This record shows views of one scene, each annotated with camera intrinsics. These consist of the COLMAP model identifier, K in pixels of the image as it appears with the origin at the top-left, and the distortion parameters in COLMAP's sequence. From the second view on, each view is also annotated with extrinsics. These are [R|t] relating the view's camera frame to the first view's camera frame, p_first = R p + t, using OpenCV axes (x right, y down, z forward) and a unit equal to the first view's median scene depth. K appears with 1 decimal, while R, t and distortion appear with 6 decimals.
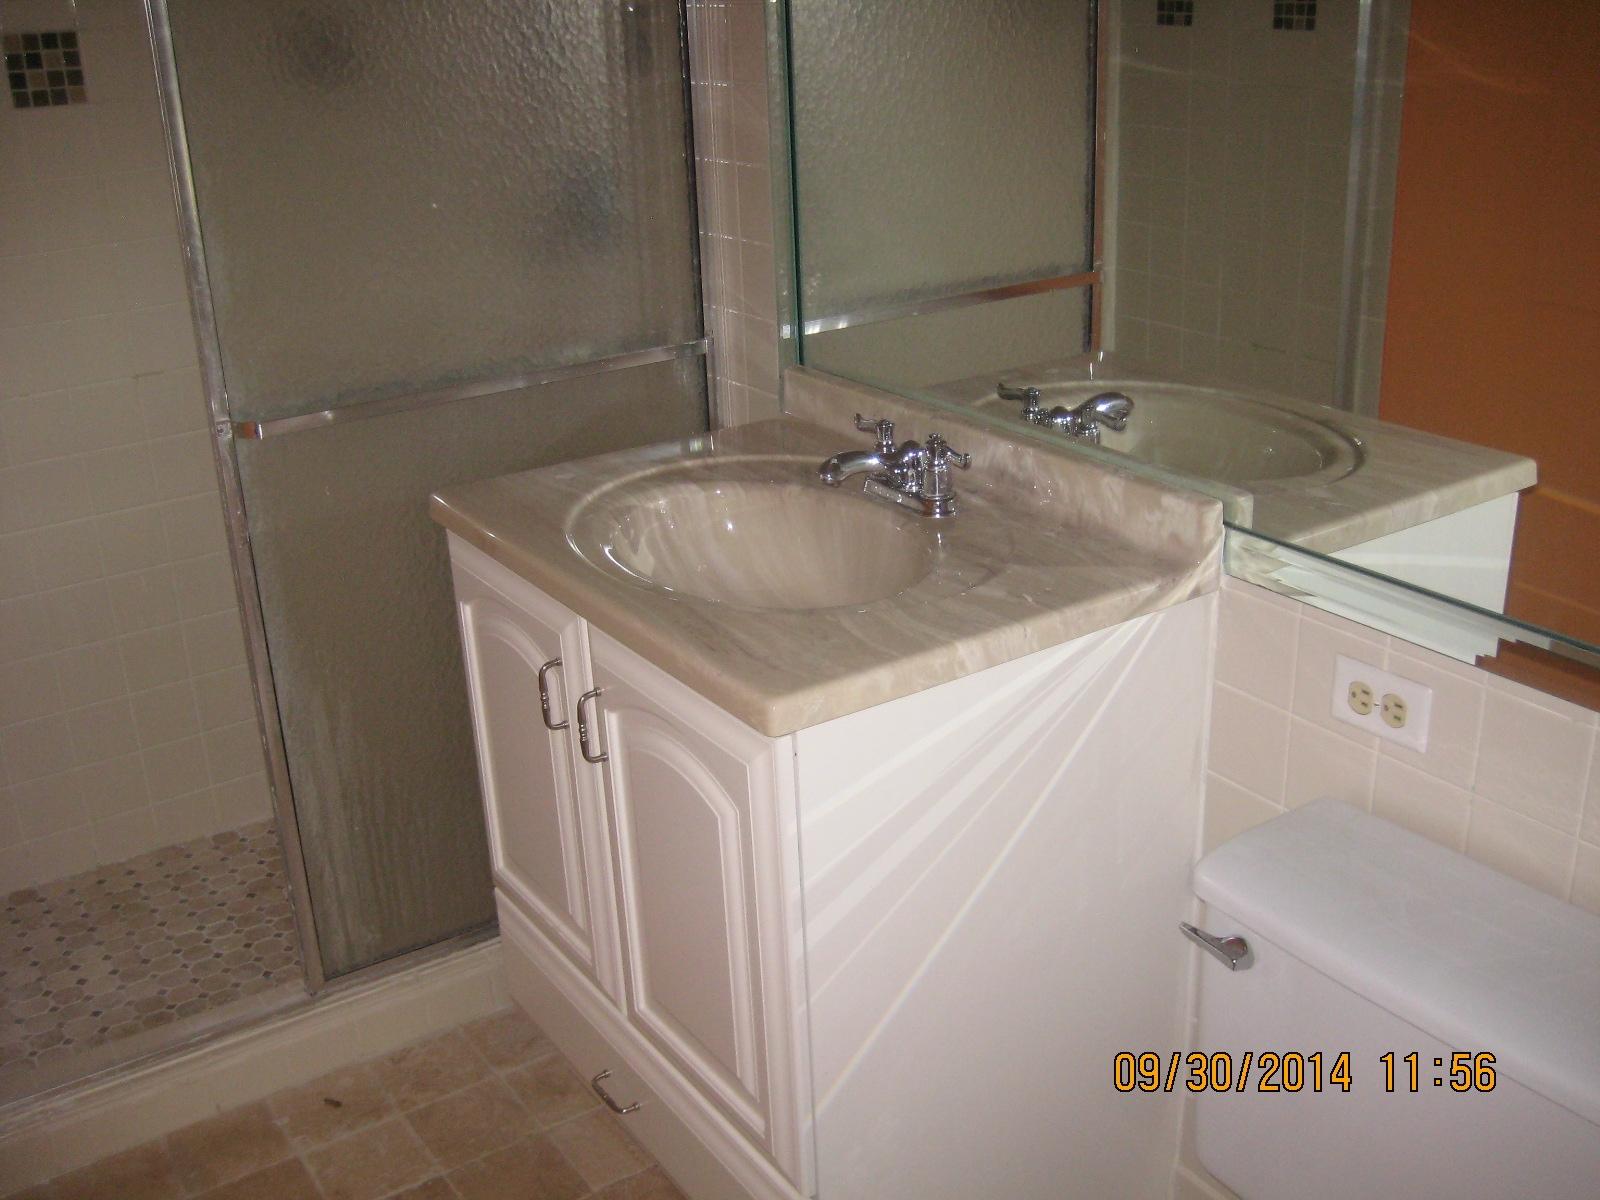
lens RADIAL K [[1662.2, 0, 799.1], [0, 1662.2, 588.9], [0, 0, 1]] dist [-0.169039, 0.232461]
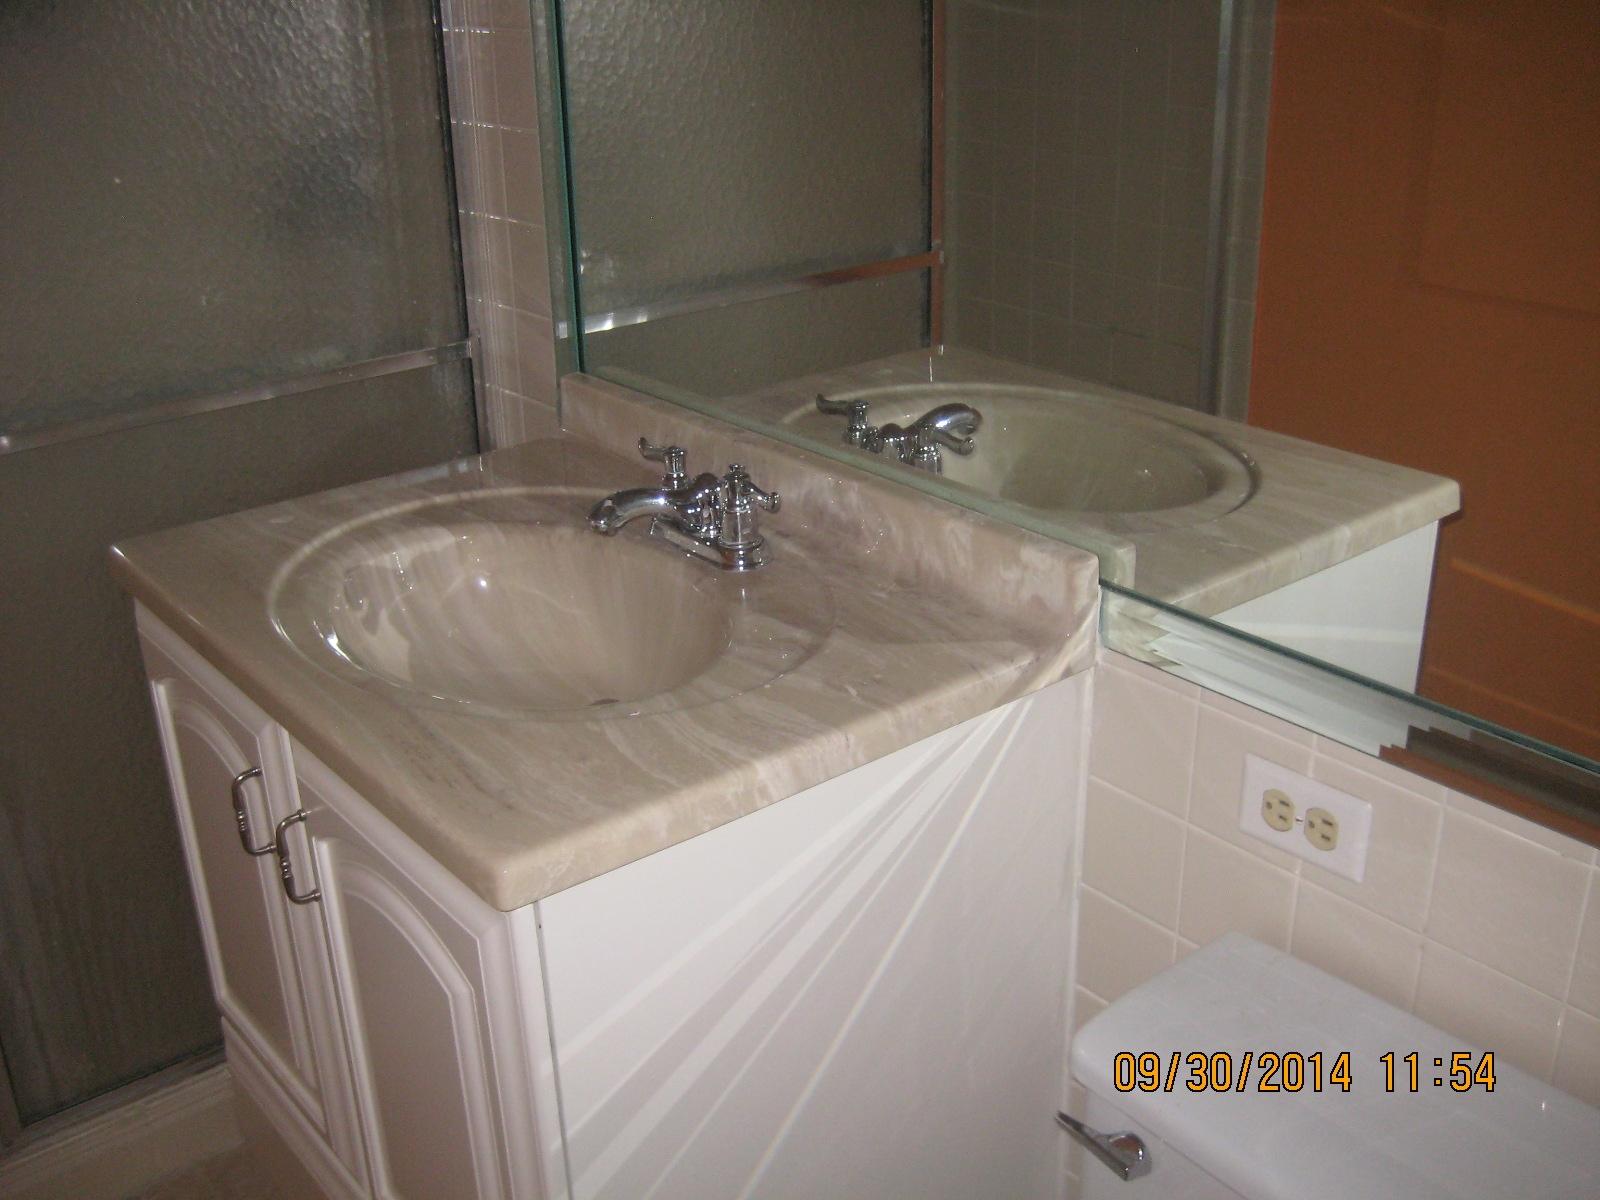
lens RADIAL K [[1662.2, 0, 799.1], [0, 1662.2, 588.9], [0, 0, 1]] dist [-0.169039, 0.232461]
pose [[0.995577, -0.020871, 0.091602, 0.038032], [0.019177, 0.999629, 0.019339, -0.049115], [-0.091971, -0.017497, 0.995608, 0.201623]]
